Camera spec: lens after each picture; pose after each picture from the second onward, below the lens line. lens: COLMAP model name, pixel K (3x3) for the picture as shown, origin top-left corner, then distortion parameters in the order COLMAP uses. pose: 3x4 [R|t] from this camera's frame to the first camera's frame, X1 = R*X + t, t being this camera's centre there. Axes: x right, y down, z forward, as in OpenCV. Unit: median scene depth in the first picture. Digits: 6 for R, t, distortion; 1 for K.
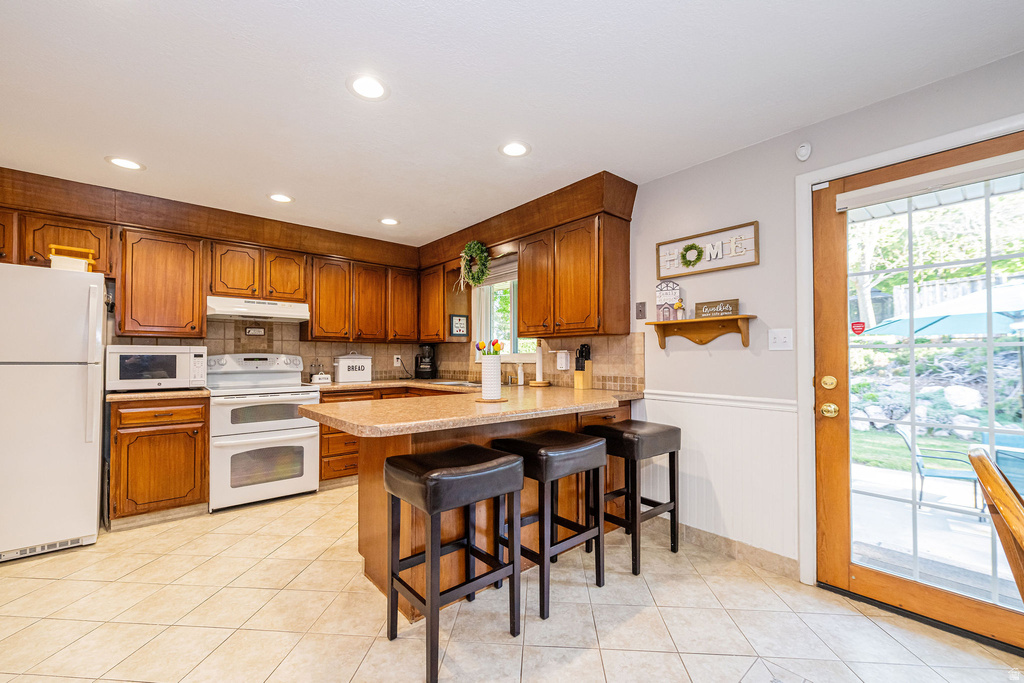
lens RADIAL K [[403.9, 0, 489.6], [0, 403.9, 352.5], [0, 0, 1]] dist [0.000532, -0.000173]
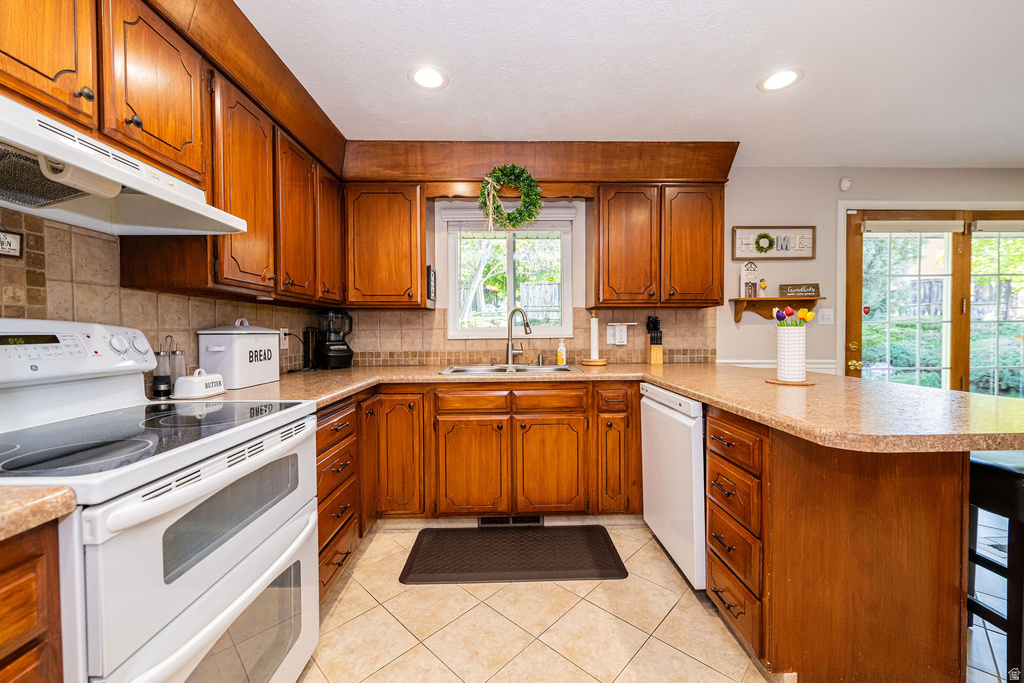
lens RADIAL K [[403.9, 0, 502.7], [0, 403.9, 337.4], [0, 0, 1]] dist [0.000532, -0.000173]
pose [[0.627829, -0.013888, 0.778228, -0.636194], [-0.003860, 0.999773, 0.020956, 0.008632], [-0.778342, -0.016160, 0.627633, 0.605547]]
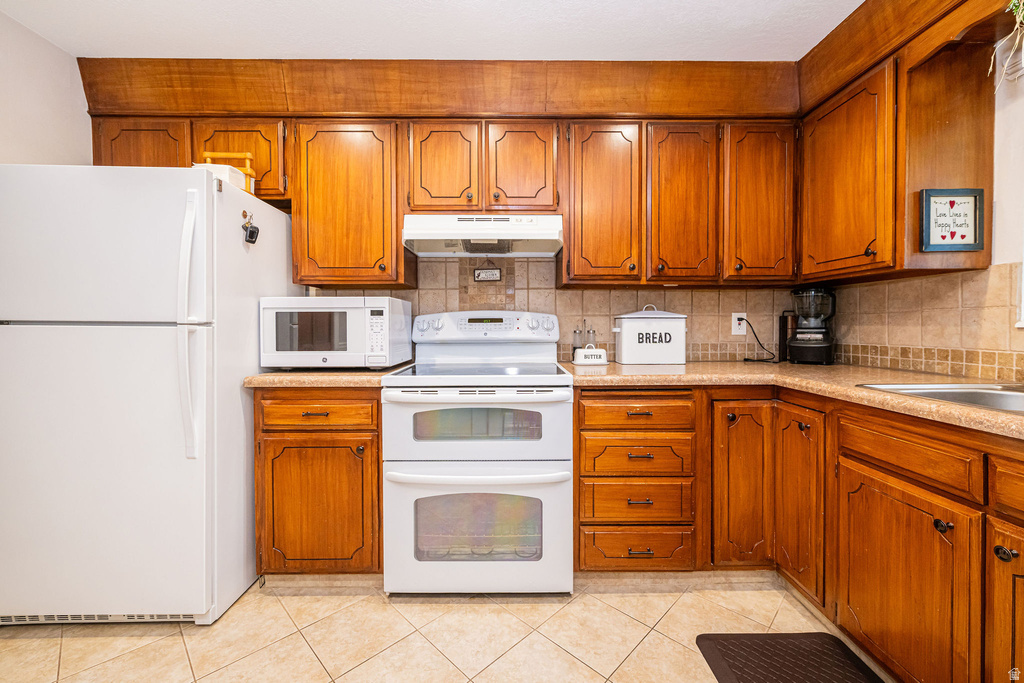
lens RADIAL K [[403.9, 0, 517.4], [0, 403.9, 328.2], [0, 0, 1]] dist [0.000532, -0.000173]
pose [[0.785583, 0.004436, -0.618740, -0.187125], [0.008975, 0.999787, 0.018563, 0.019106], [0.618691, -0.020136, 0.785376, 0.609659]]
